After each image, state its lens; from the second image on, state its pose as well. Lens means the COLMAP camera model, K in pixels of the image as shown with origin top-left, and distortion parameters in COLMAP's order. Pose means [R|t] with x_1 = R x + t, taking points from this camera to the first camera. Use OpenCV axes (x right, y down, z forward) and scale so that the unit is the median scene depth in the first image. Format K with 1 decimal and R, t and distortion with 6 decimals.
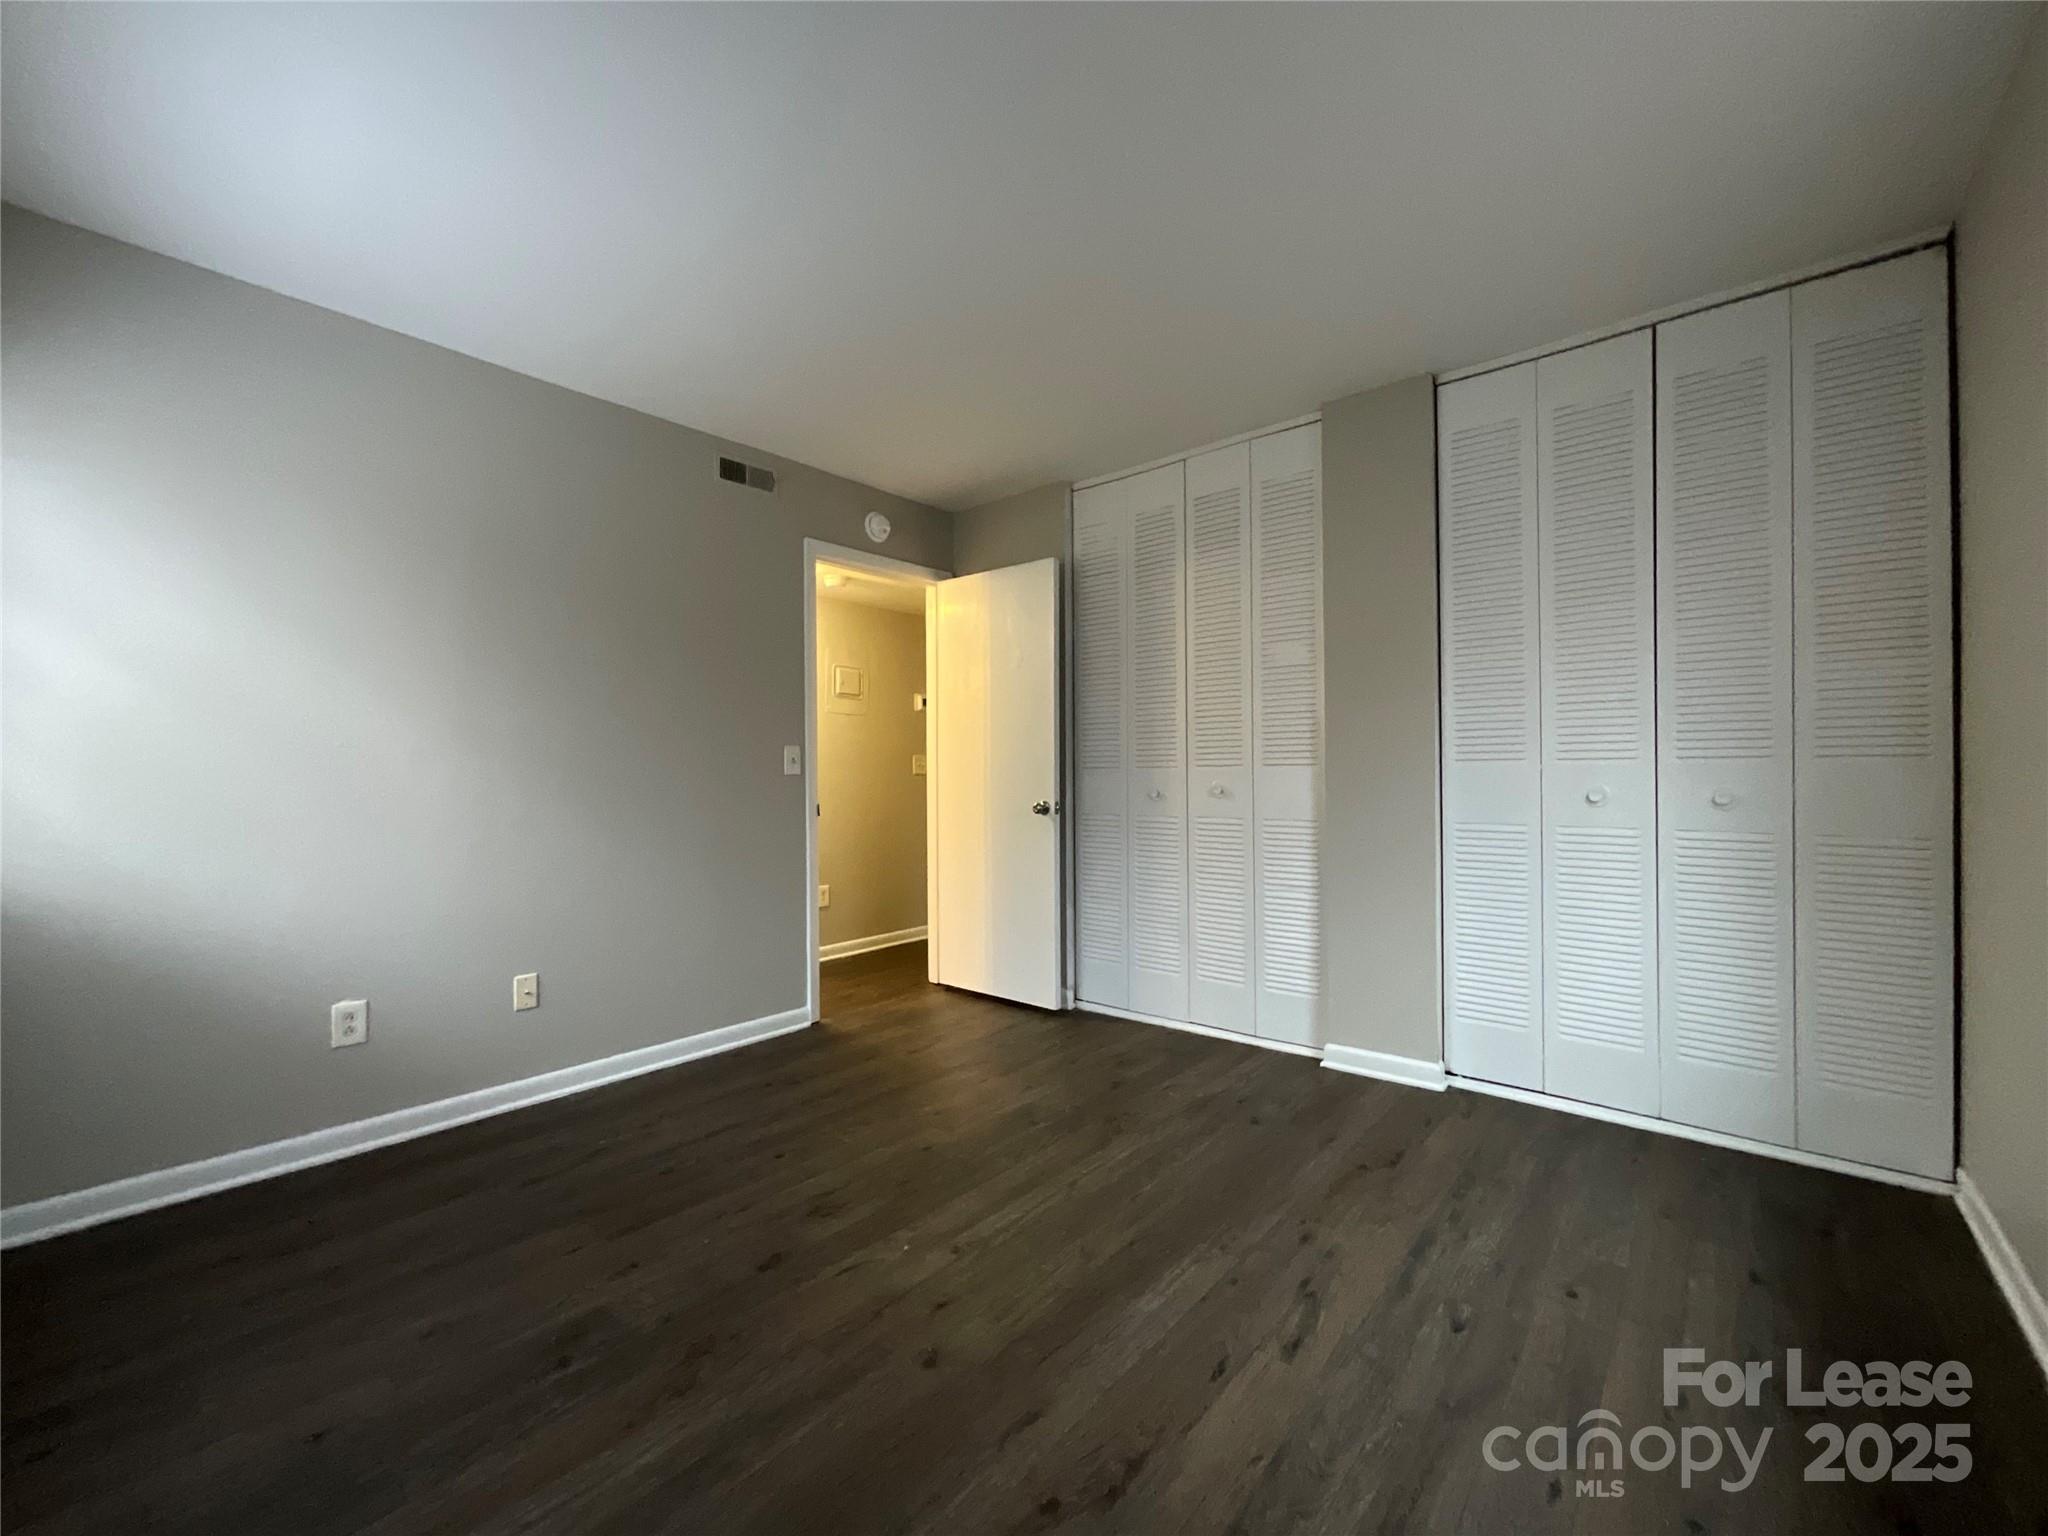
lens RADIAL K [[830.2, 0, 1024.0], [0, 830.2, 768.0], [0, 0, 1]] dist [-0.000183, 0.000010]
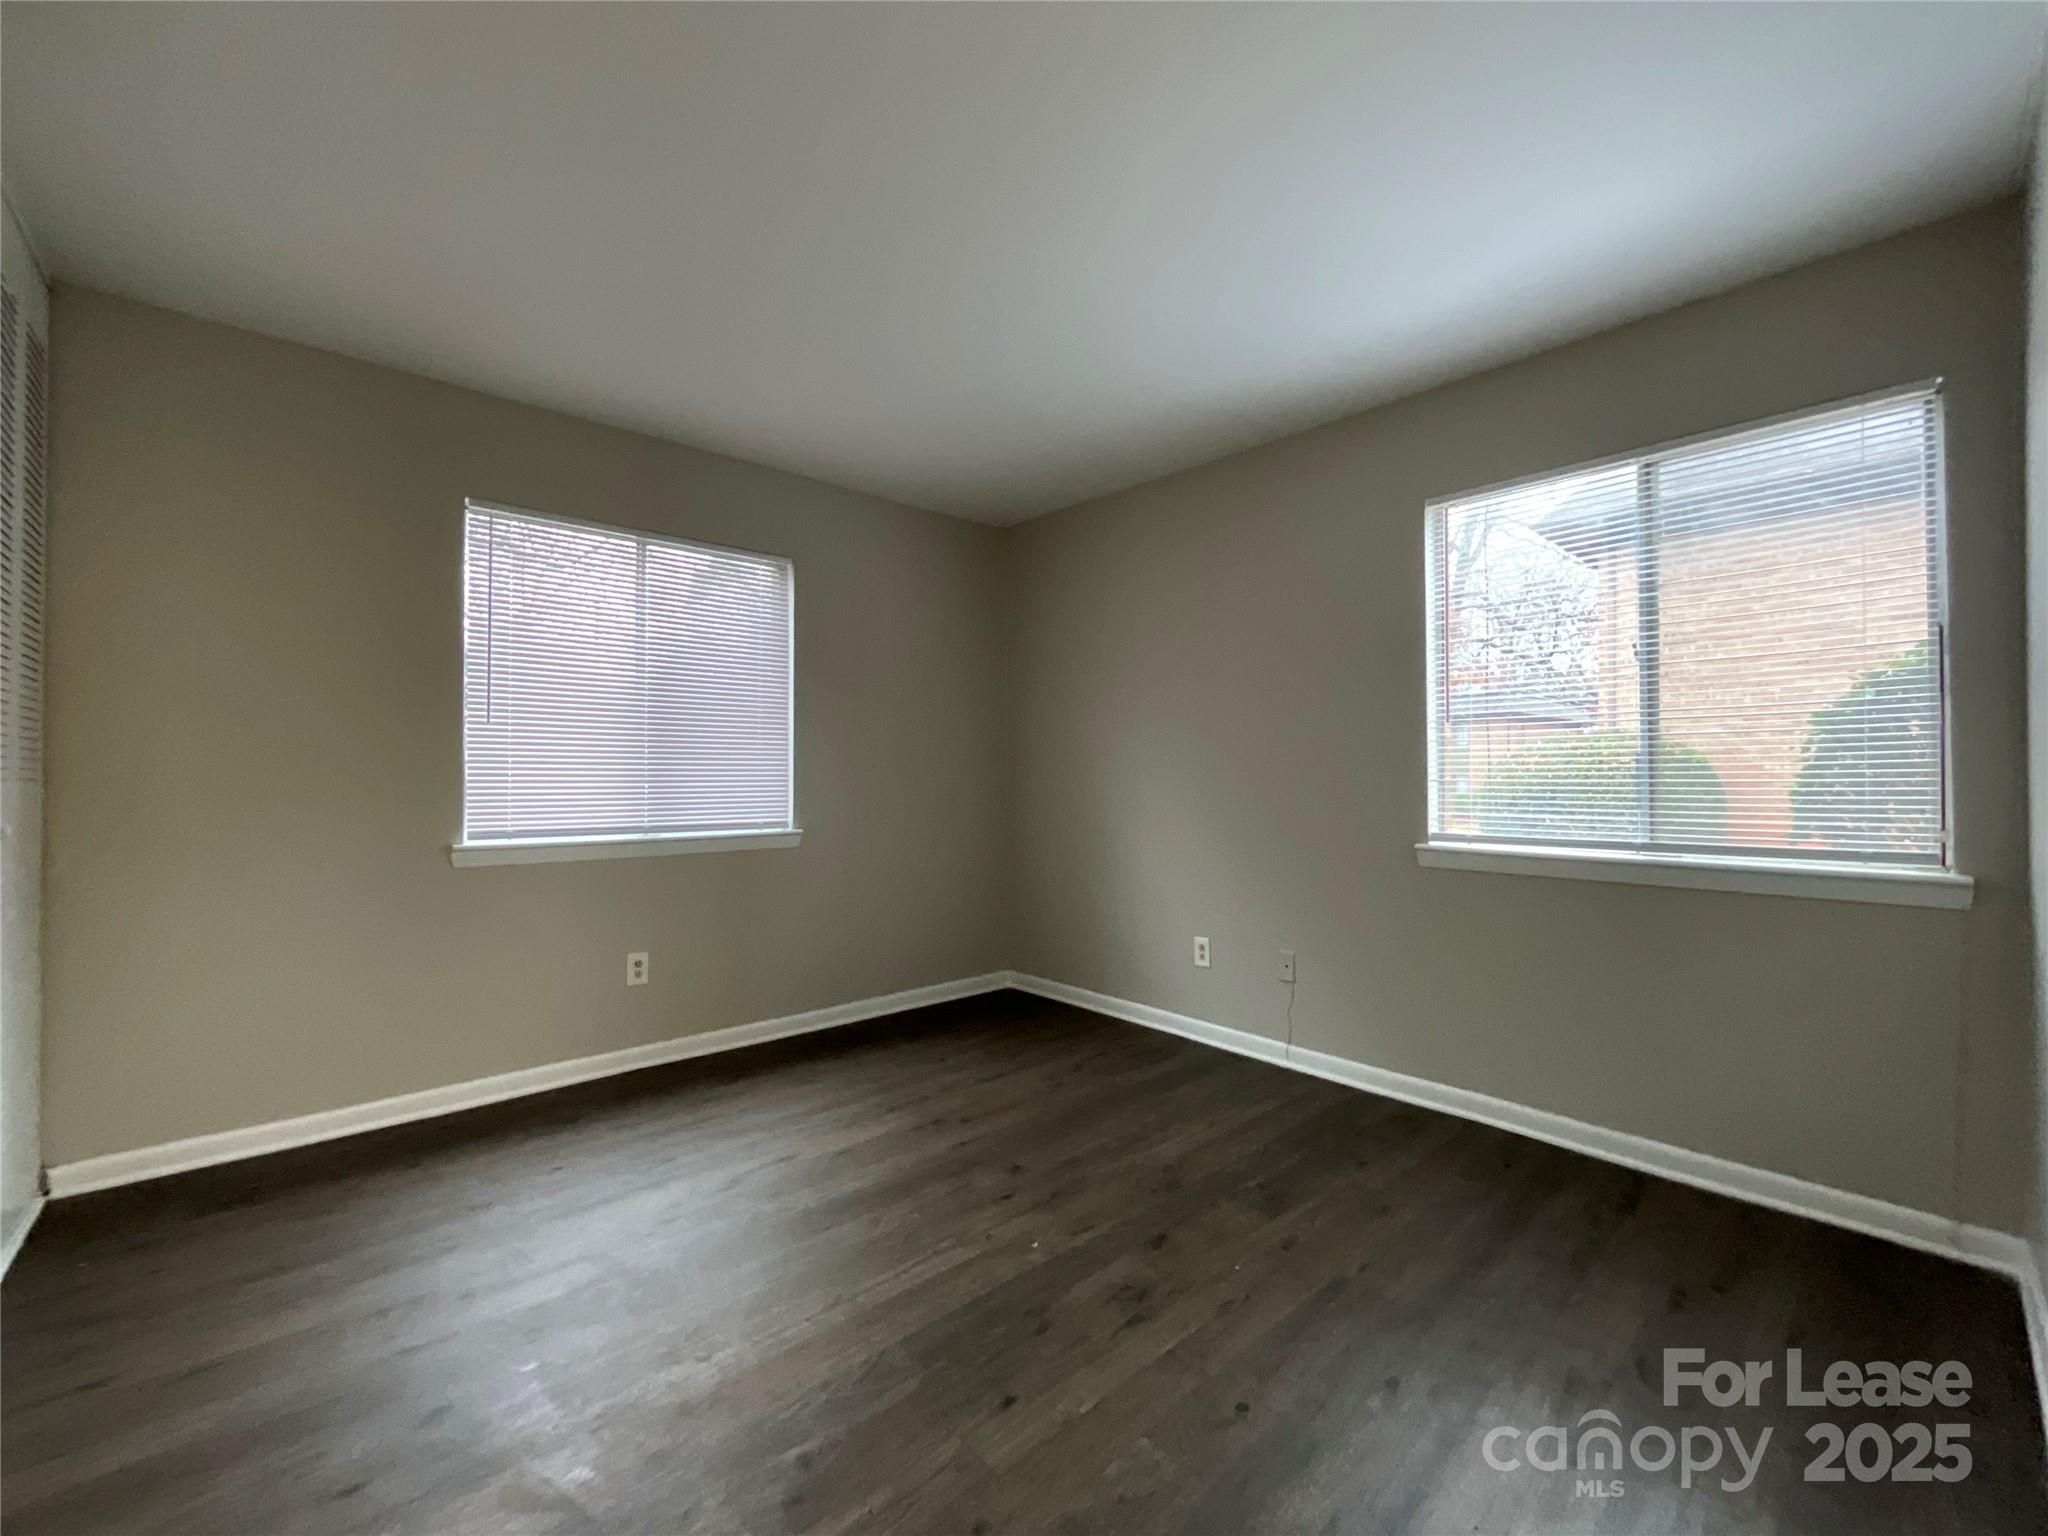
lens RADIAL K [[830.2, 0, 1024.0], [0, 830.2, 768.0], [0, 0, 1]] dist [-0.000183, 0.000010]
pose [[-0.991107, -0.000104, 0.133068, -0.274138], [-0.002368, 0.999855, -0.016856, -0.003450], [-0.133047, -0.017021, -0.990964, 2.096690]]
